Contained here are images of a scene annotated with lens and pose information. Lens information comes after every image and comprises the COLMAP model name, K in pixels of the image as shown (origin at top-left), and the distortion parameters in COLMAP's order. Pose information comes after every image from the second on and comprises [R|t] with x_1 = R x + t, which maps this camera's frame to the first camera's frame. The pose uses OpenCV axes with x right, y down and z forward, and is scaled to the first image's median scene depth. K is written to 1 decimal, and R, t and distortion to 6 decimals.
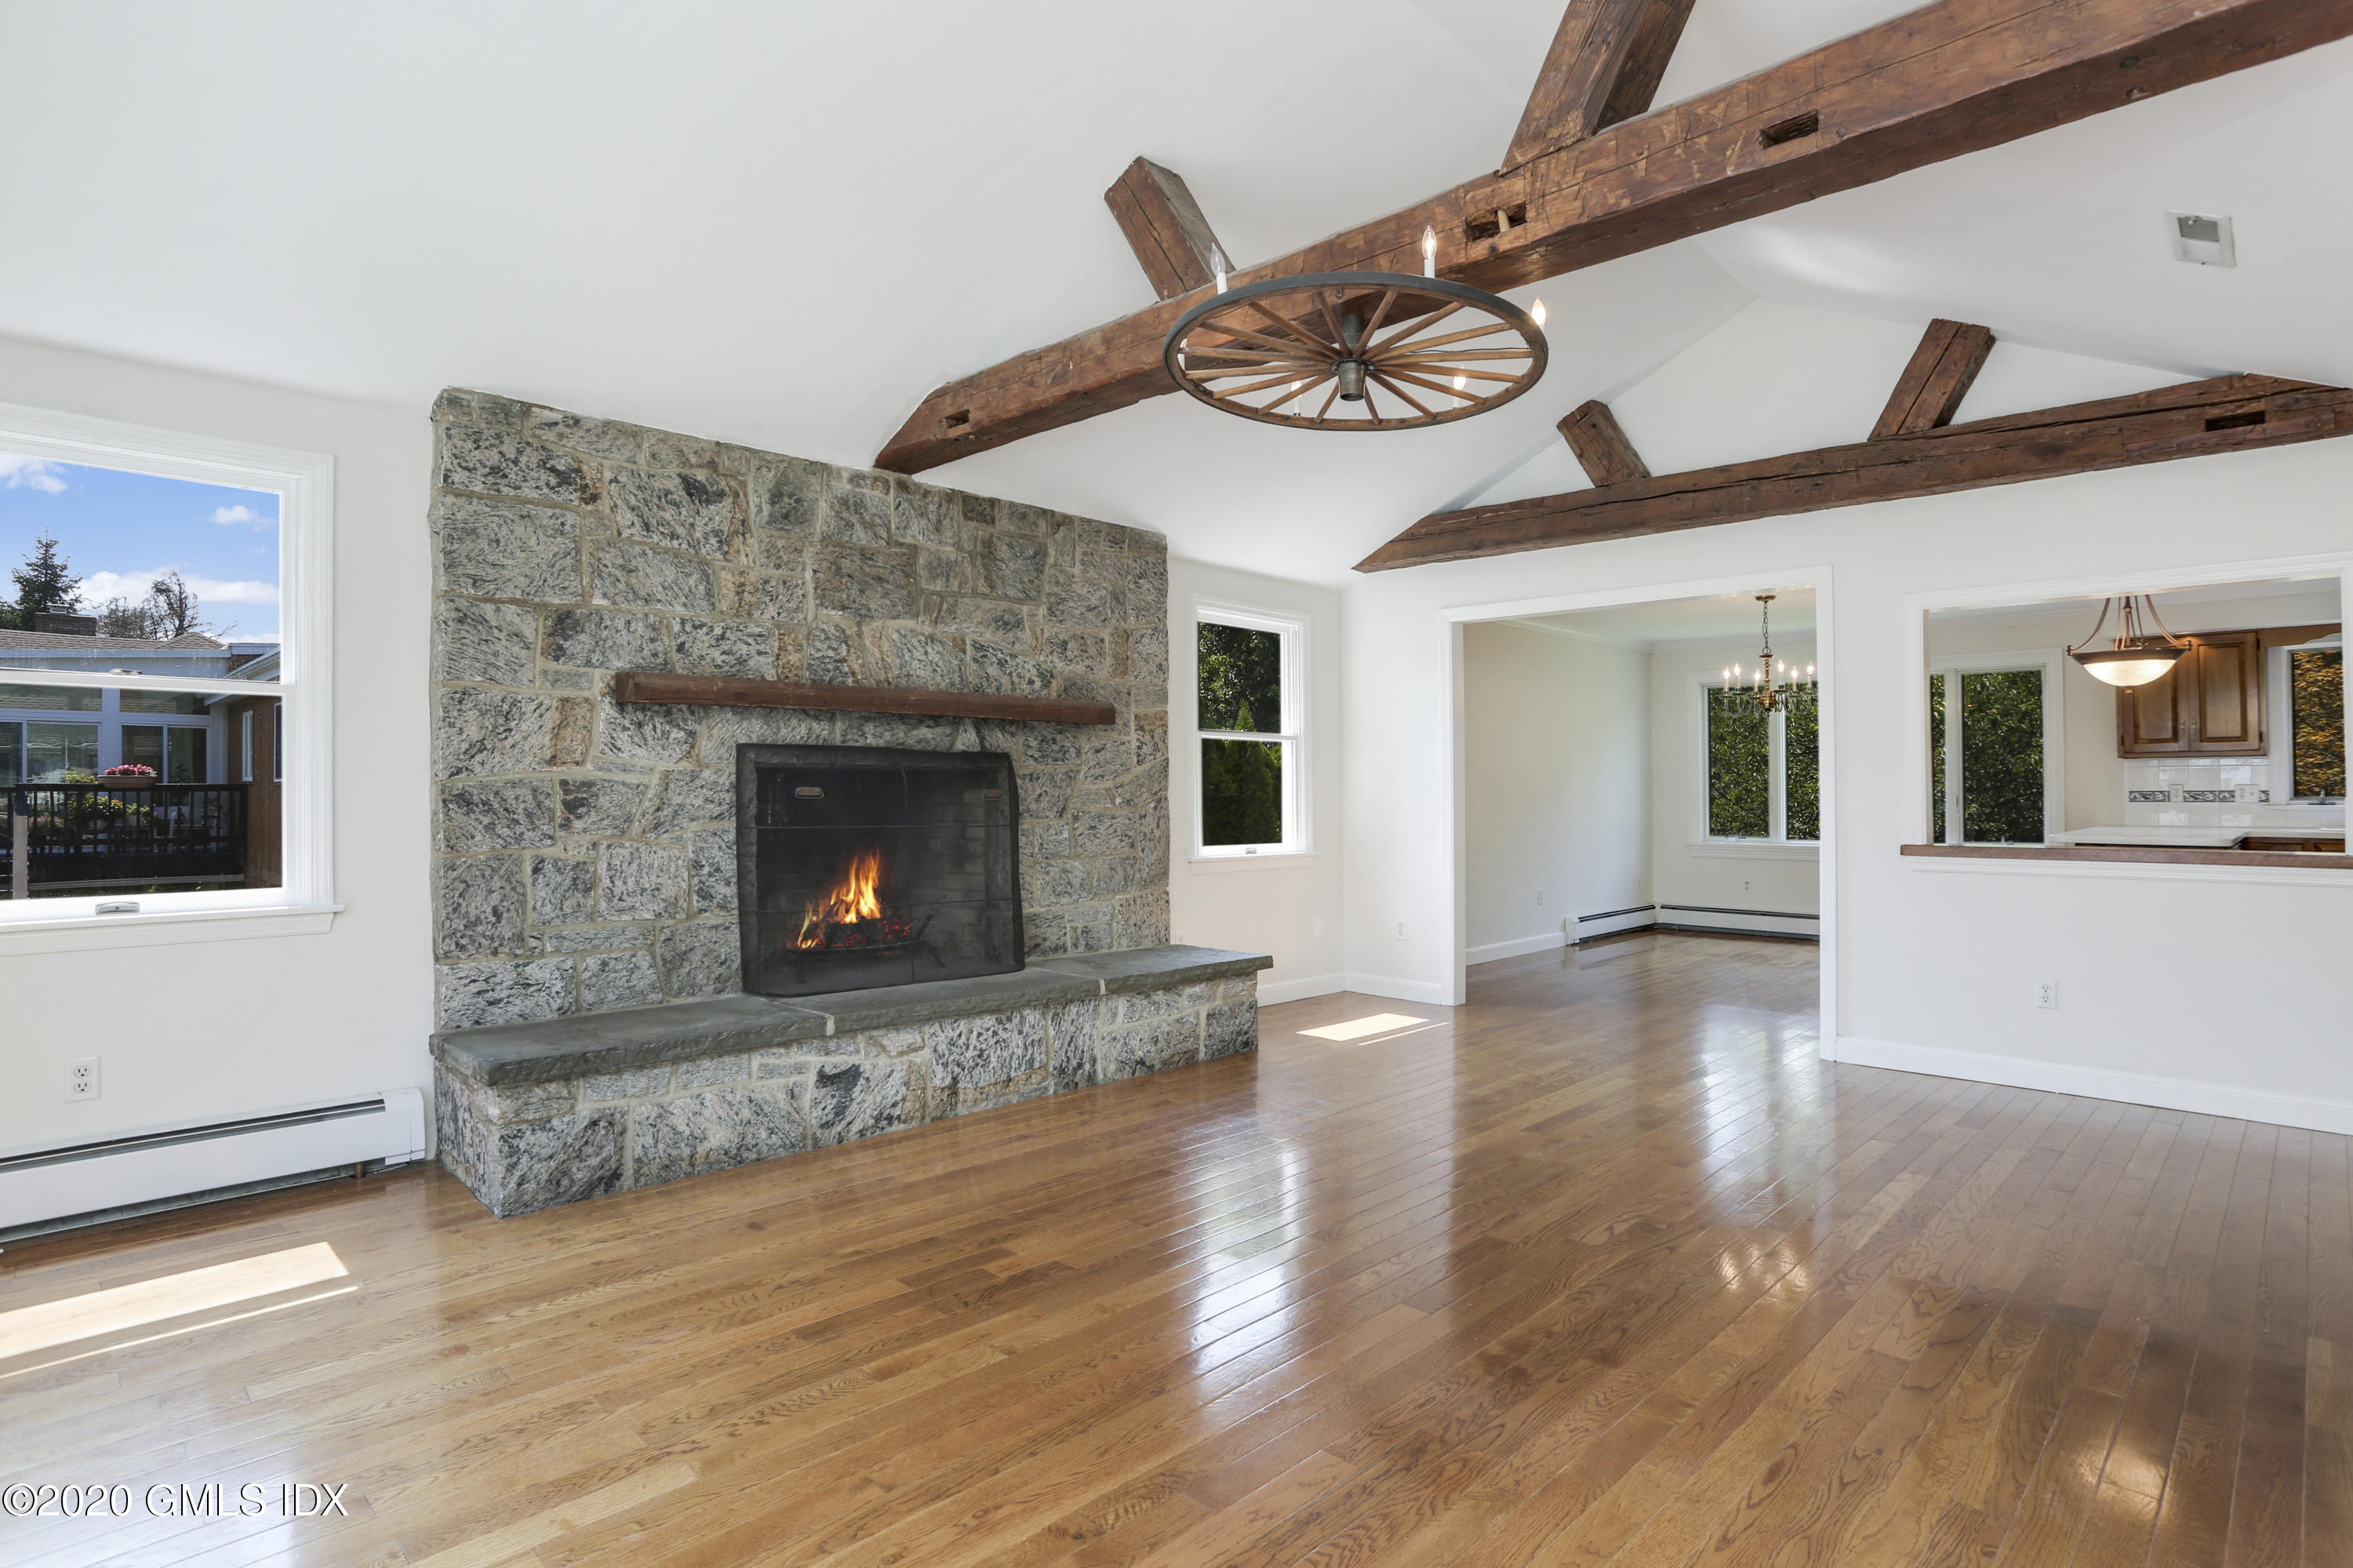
lens RADIAL K [[1216.7, 0, 1176.5], [0, 1216.7, 784.0], [0, 0, 1]] dist [-0.054847, 0.000060]
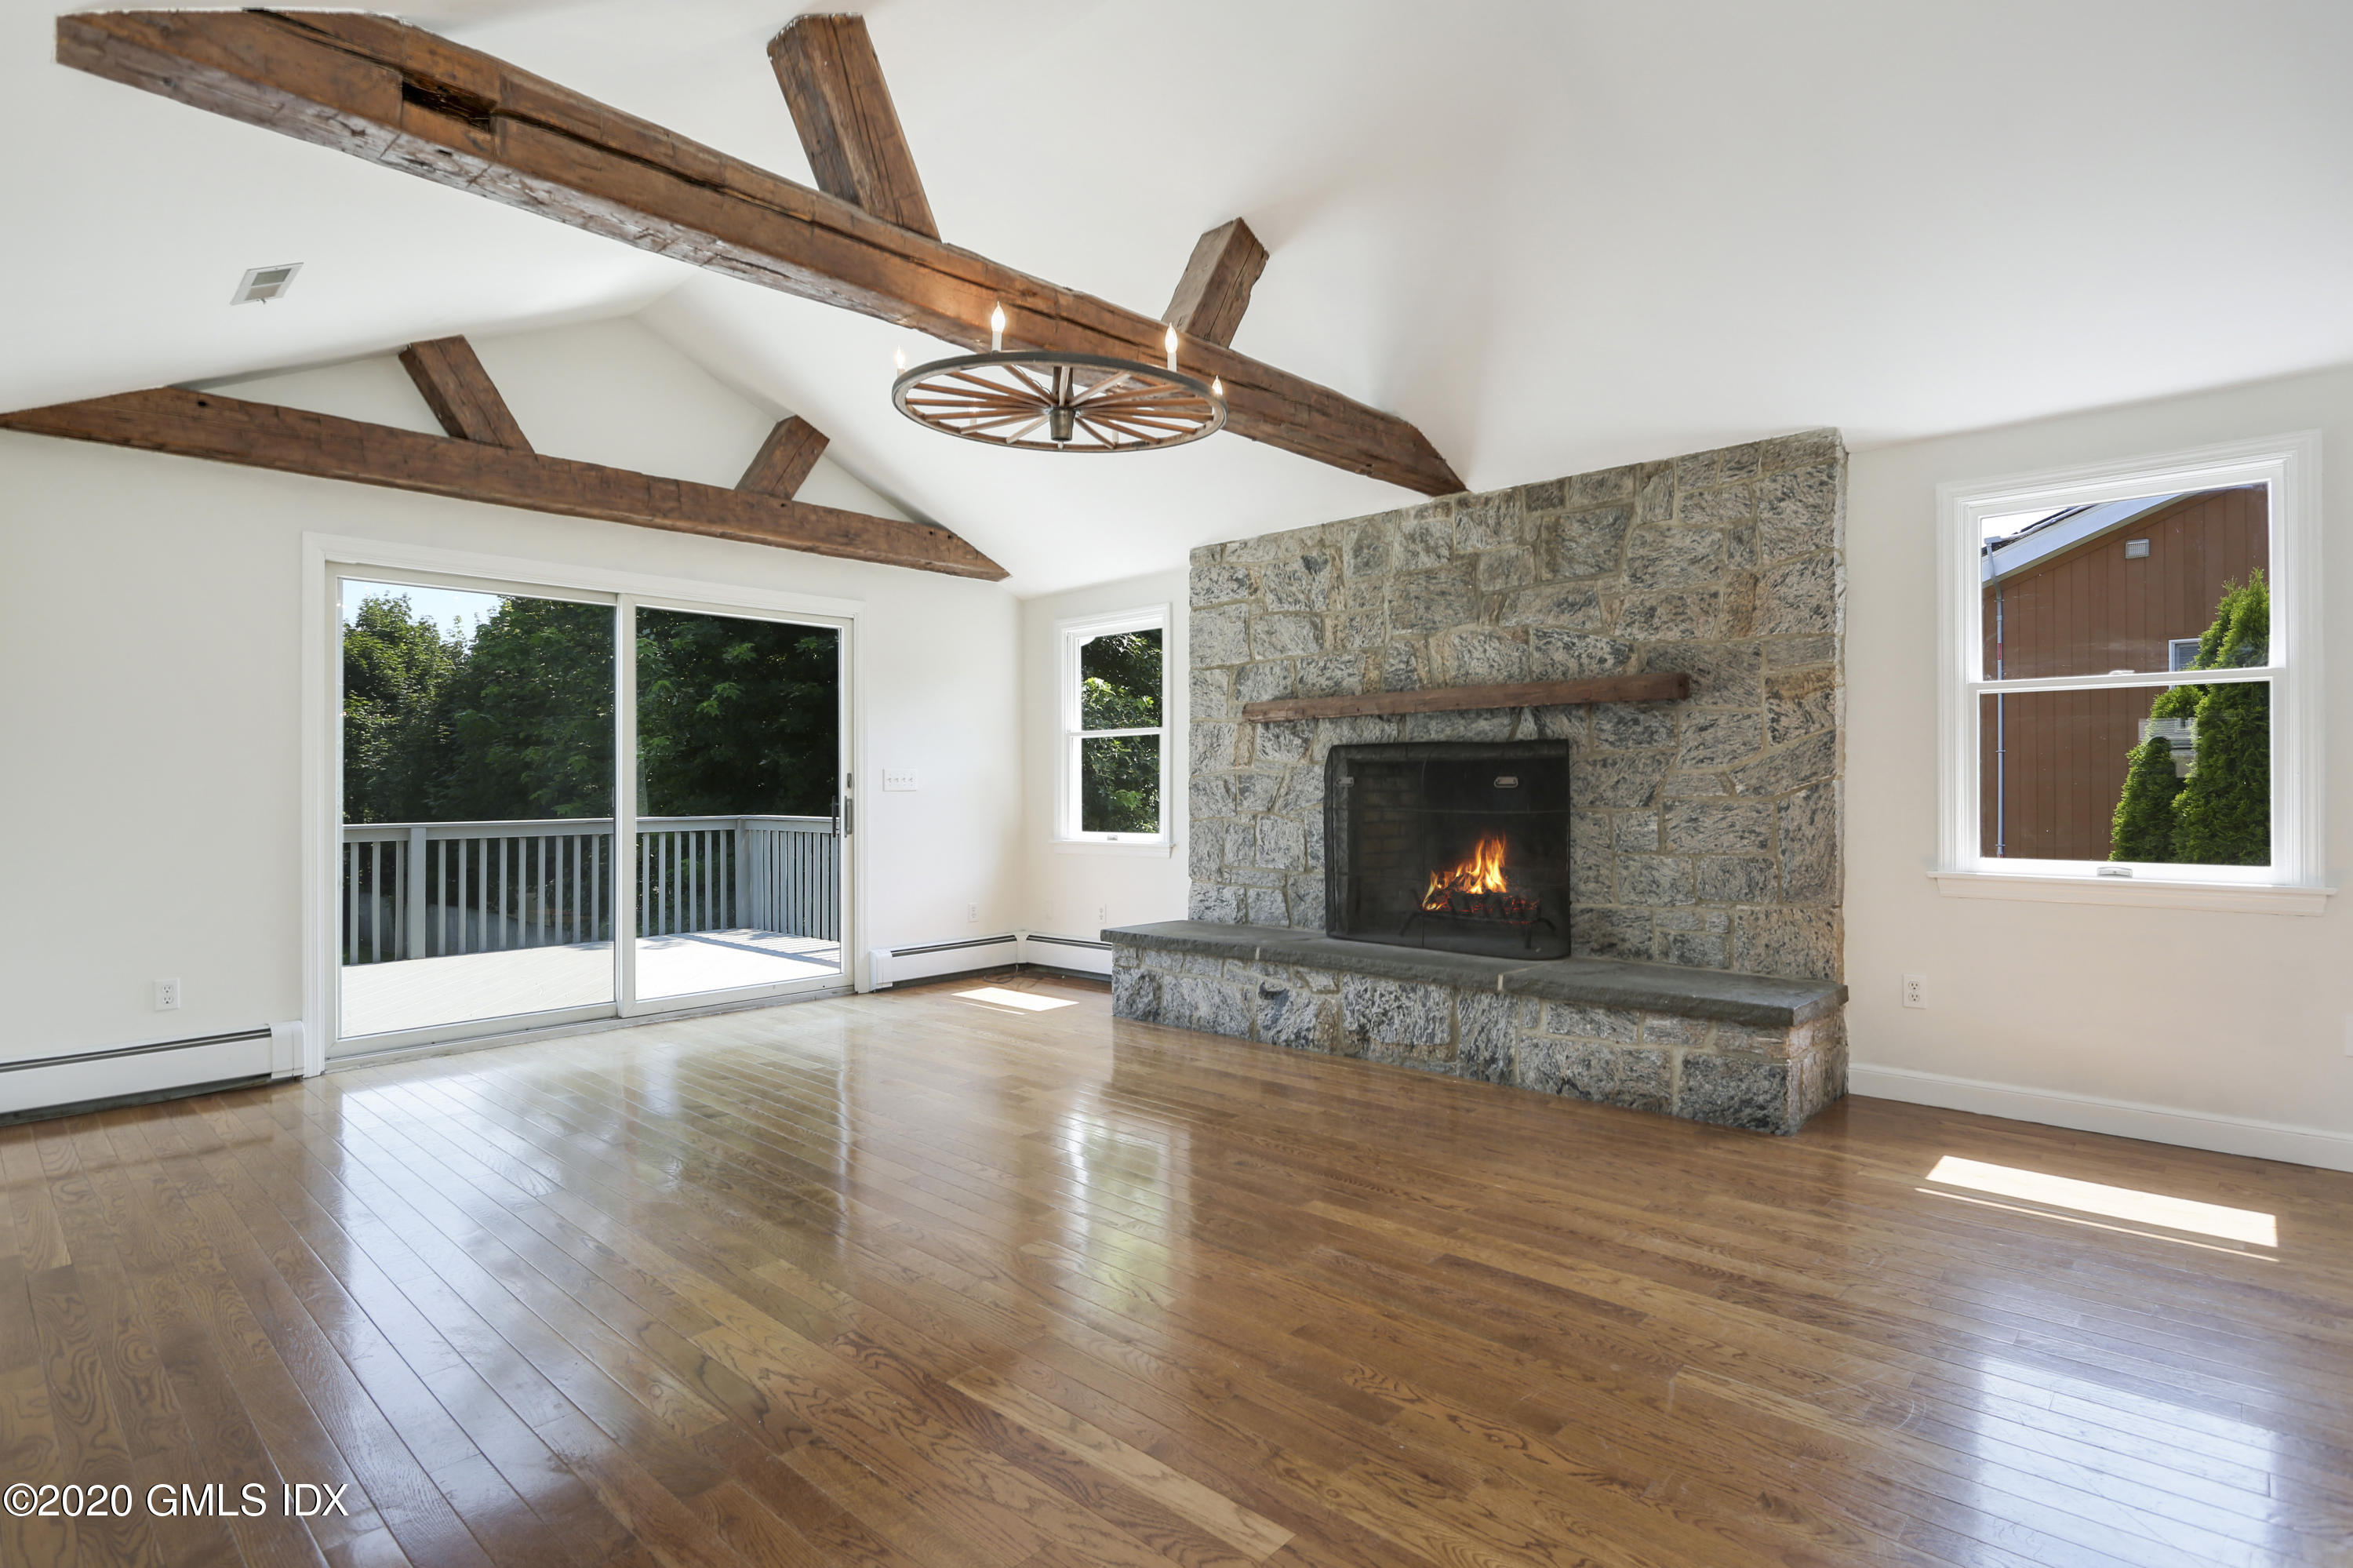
lens RADIAL K [[1163.2, 0, 1189.1], [0, 1163.2, 780.2], [0, 0, 1]] dist [-0.014534, -0.000374]
pose [[0.042411, -0.004009, -0.999092, 0.821465], [0.014490, 0.999889, -0.003397, 0.006766], [0.998995, -0.014333, 0.042465, 0.699439]]
